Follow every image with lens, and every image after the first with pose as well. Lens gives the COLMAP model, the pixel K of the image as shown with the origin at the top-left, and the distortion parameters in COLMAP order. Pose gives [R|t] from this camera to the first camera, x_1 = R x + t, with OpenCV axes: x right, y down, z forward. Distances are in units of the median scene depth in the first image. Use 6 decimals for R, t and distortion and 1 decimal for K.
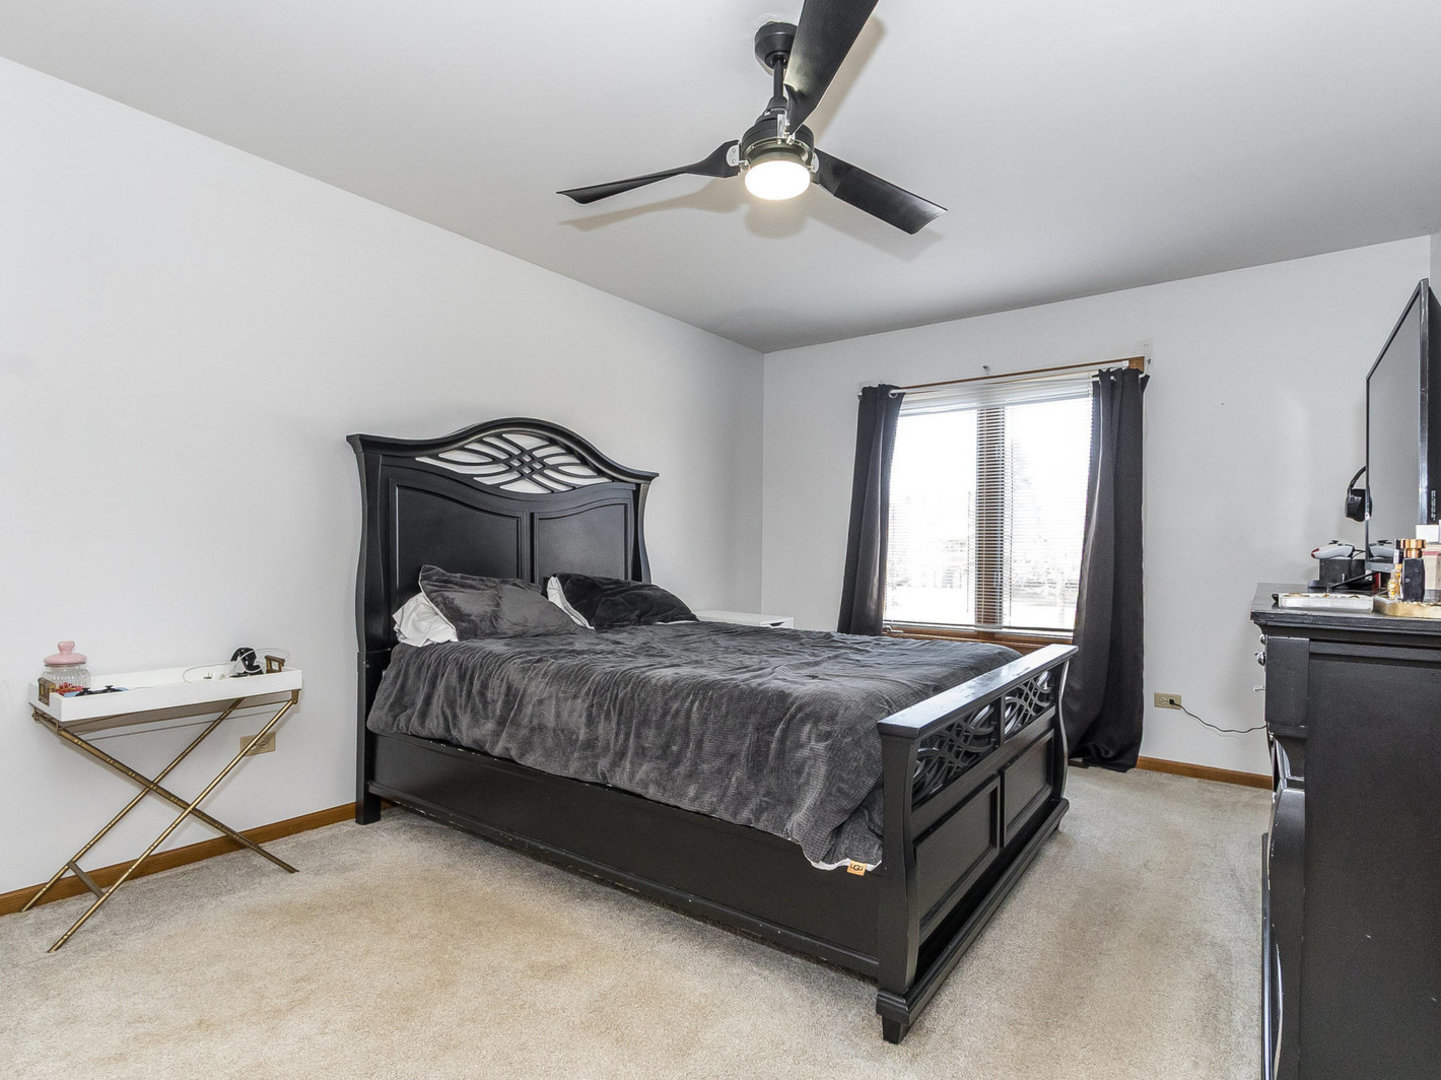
lens RADIAL K [[749.6, 0, 715.5], [0, 749.6, 548.3], [0, 0, 1]] dist [0.001665, -0.000550]
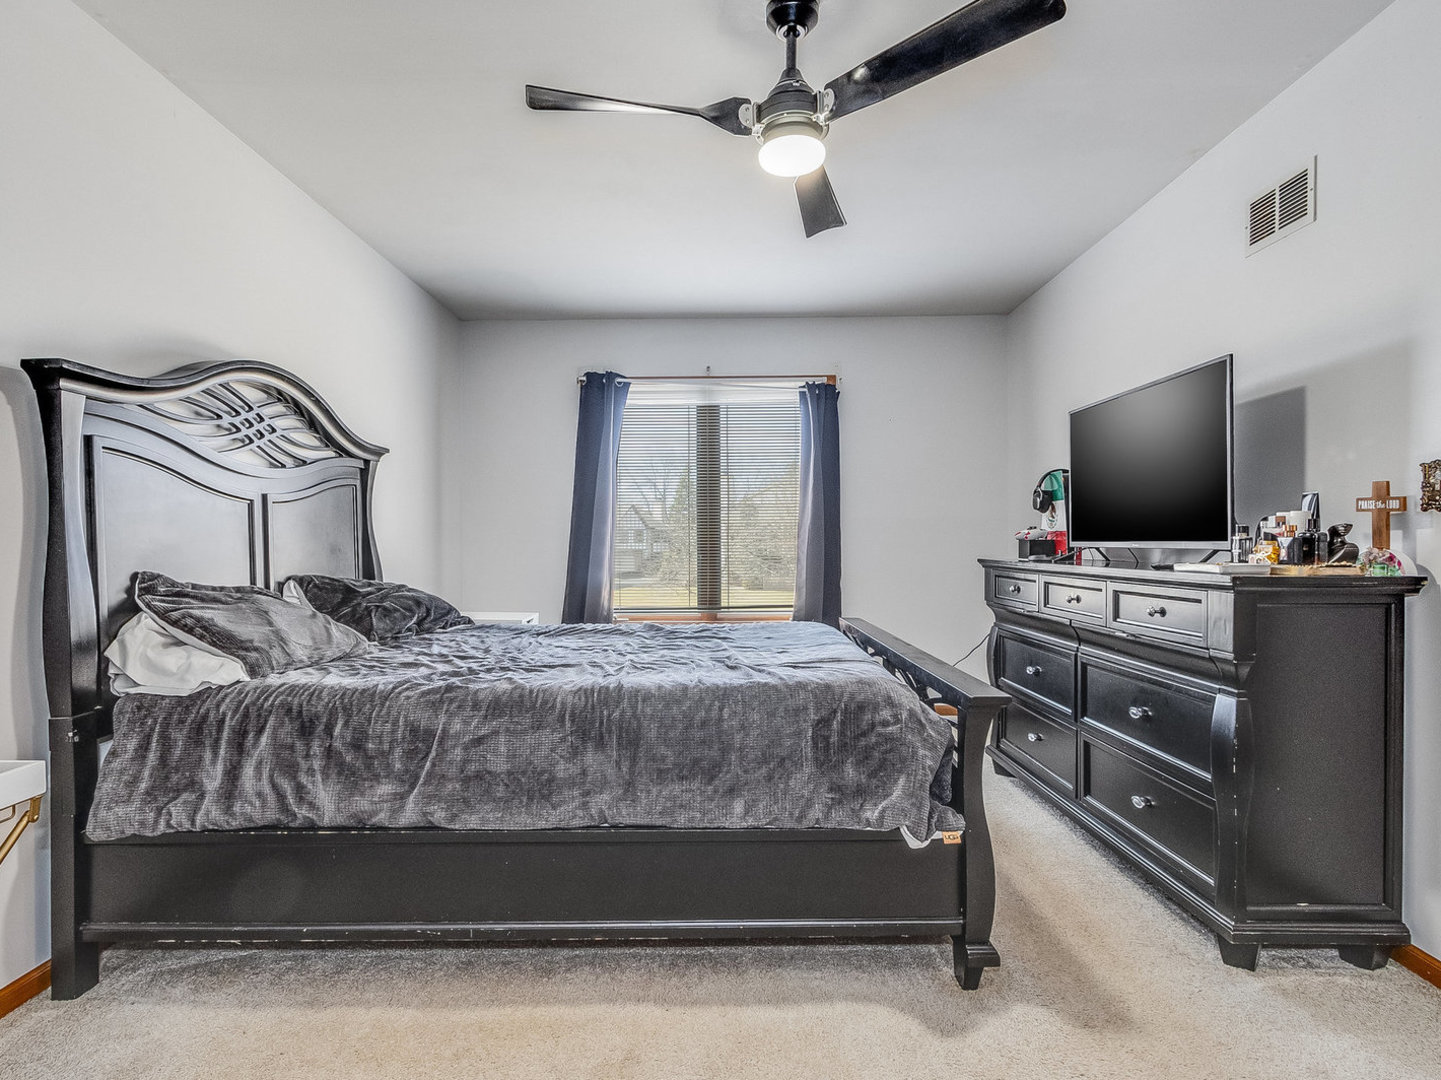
lens RADIAL K [[742.7, 0, 720.5], [0, 742.7, 540.0], [0, 0, 1]] dist [0.002281, -0.006206]
pose [[0.806115, -0.015129, 0.591565, -0.396469], [0.012660, 0.999885, 0.008320, -0.003755], [-0.591623, 0.000783, 0.806214, 0.200147]]
